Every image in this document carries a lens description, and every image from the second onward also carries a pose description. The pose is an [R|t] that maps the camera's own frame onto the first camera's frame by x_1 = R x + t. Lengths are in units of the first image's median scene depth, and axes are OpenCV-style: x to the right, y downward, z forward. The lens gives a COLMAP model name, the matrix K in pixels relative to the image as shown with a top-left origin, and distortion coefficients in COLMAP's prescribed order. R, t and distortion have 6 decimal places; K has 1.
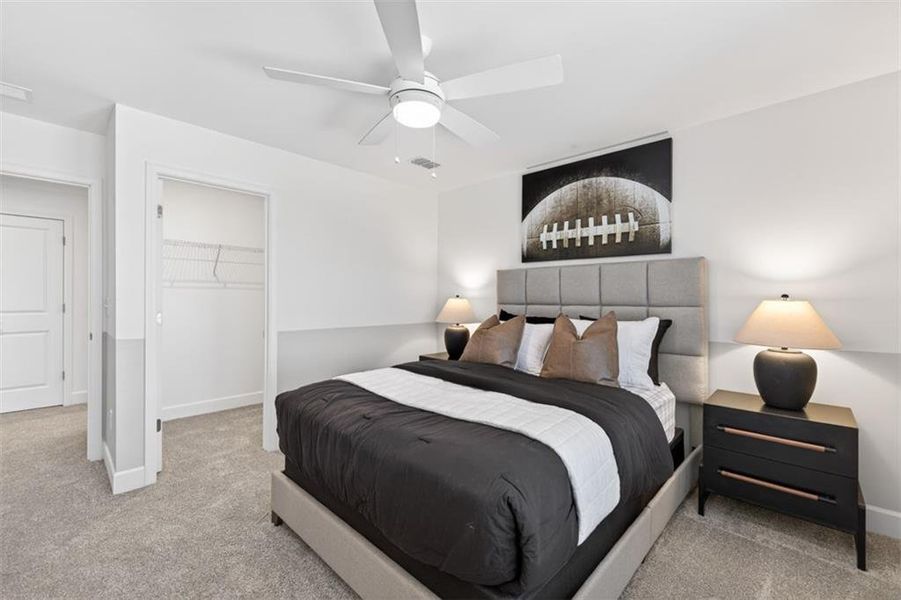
lens RADIAL K [[381.3, 0, 444.5], [0, 381.3, 289.2], [0, 0, 1]] dist [0.001752, -0.000068]
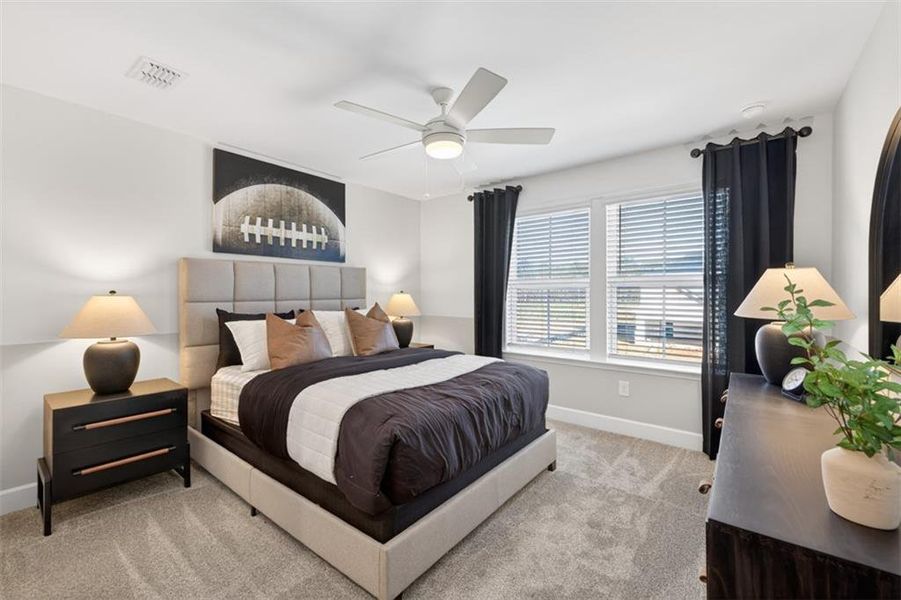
lens RADIAL K [[381.3, 0, 444.5], [0, 381.3, 289.2], [0, 0, 1]] dist [0.001752, -0.000068]
pose [[-0.116157, 0.006902, 0.993207, -0.773382], [-0.017293, 0.999810, -0.008971, 0.012337], [-0.993080, -0.018218, -0.116016, 0.667643]]
